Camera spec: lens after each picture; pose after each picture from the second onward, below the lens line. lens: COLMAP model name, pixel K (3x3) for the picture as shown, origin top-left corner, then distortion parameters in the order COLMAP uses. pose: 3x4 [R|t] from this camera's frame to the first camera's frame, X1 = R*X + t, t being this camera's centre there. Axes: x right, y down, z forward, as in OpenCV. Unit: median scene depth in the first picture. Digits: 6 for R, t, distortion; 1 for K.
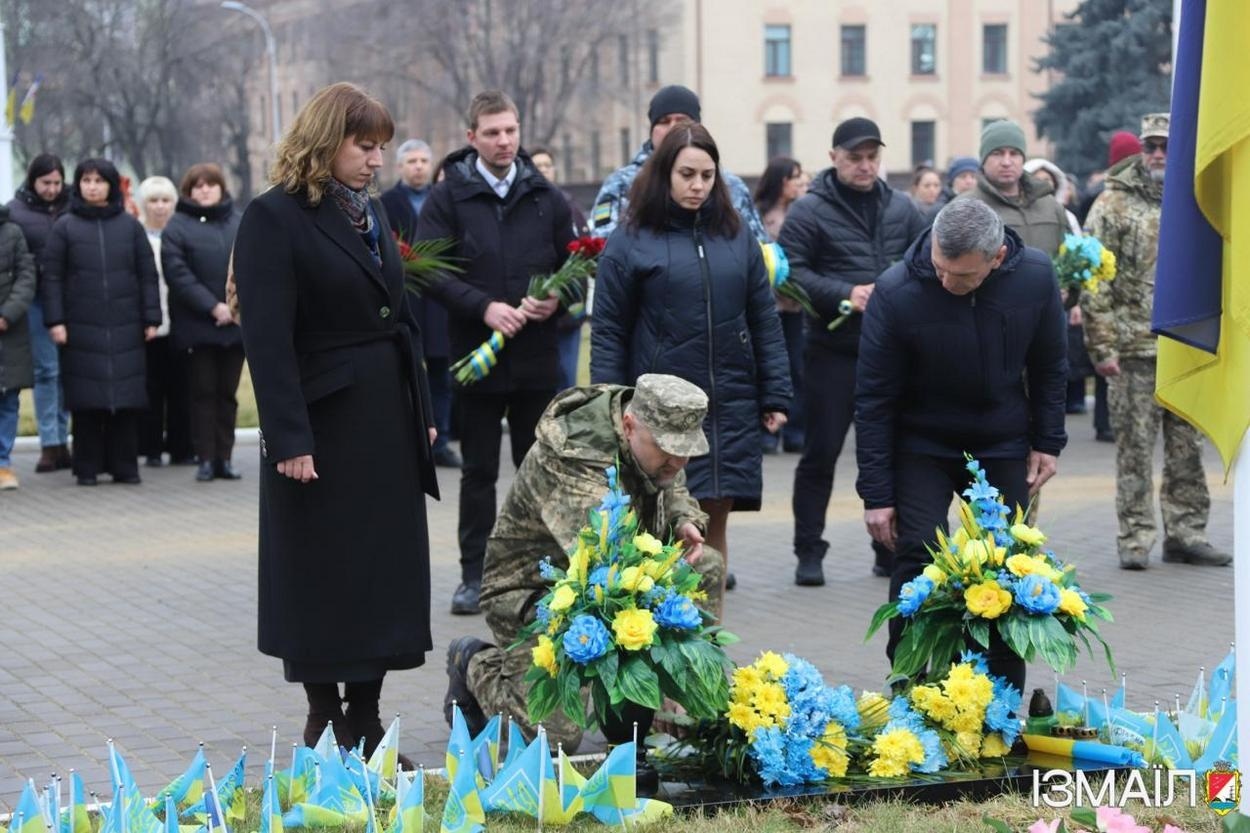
lens RADIAL K [[2719.2, 0, 625.0], [0, 2719.2, 416.5], [0, 0, 1]] dist [0.401609, 0.476478]
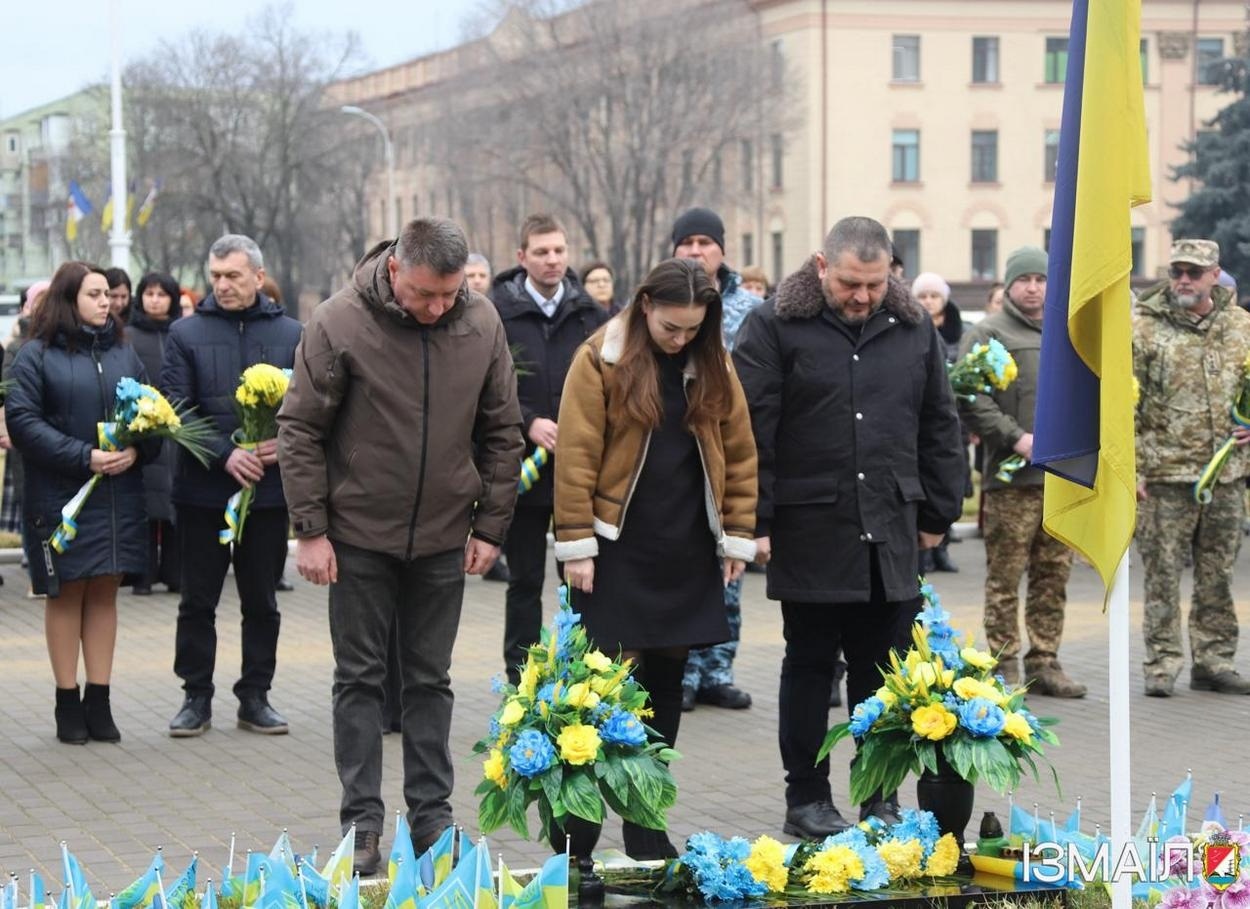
lens RADIAL K [[2848.0, 0, 625.0], [0, 2848.0, 454.5], [0, 0, 1]] dist [0.318399, 0.511034]
pose [[0.998276, 0.012118, -0.057437, 0.076694], [-0.013584, 0.999590, -0.025201, -0.004226], [0.057108, 0.025937, 0.998031, -0.074639]]
